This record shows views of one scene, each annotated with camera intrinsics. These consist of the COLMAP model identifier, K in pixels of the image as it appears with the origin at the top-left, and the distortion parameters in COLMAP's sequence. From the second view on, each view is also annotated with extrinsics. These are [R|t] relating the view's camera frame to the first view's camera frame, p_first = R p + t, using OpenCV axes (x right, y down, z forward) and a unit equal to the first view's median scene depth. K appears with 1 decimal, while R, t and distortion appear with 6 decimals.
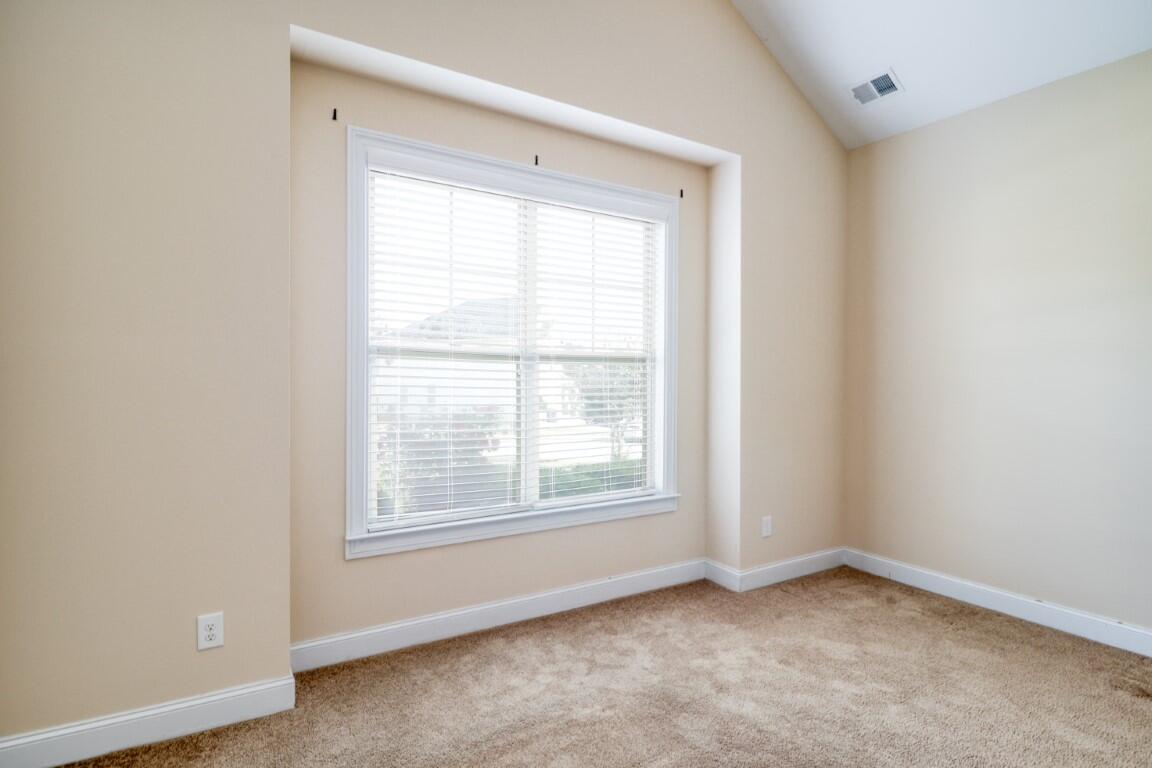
lens RADIAL K [[600.5, 0, 576.0], [0, 600.5, 384.0], [0, 0, 1]] dist [-0.003325, -0.000333]
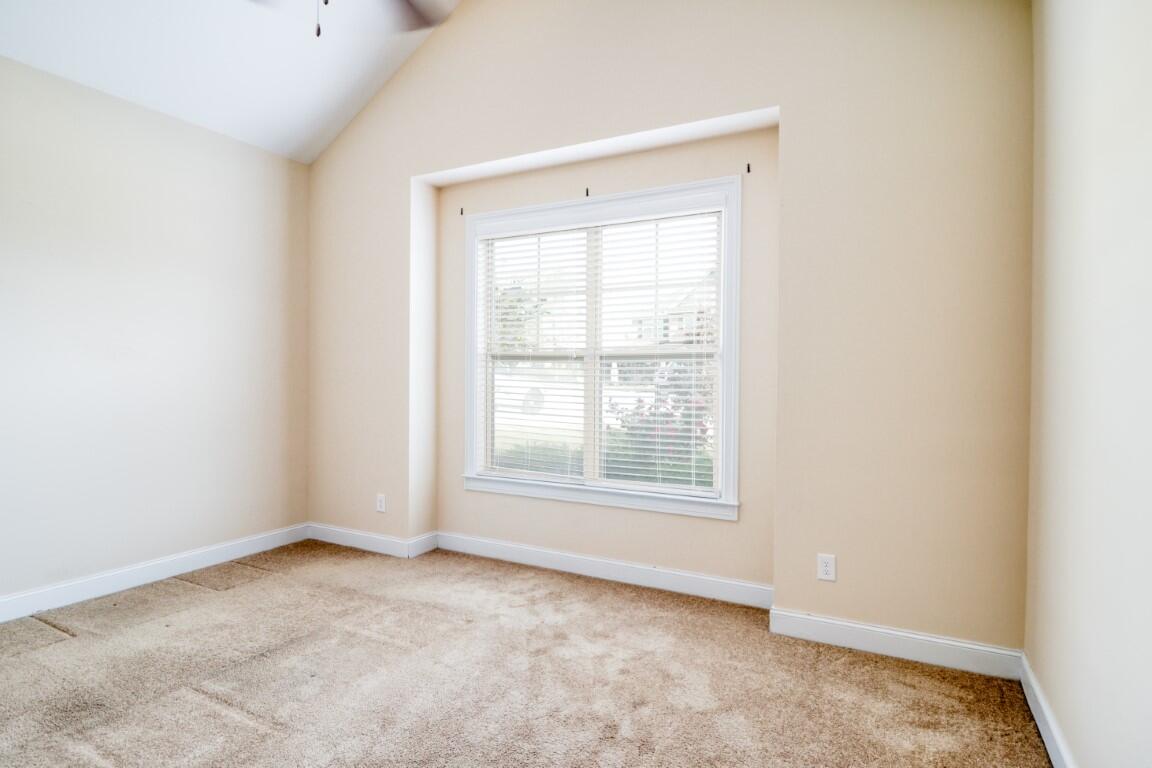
lens RADIAL K [[603.7, 0, 576.0], [0, 603.7, 384.0], [0, 0, 1]] dist [0.001091, -0.000173]
pose [[0.495625, 0.011340, -0.868463, 0.962090], [-0.011868, 0.999910, 0.006284, 0.001002], [0.868456, 0.007192, 0.495714, 0.385118]]
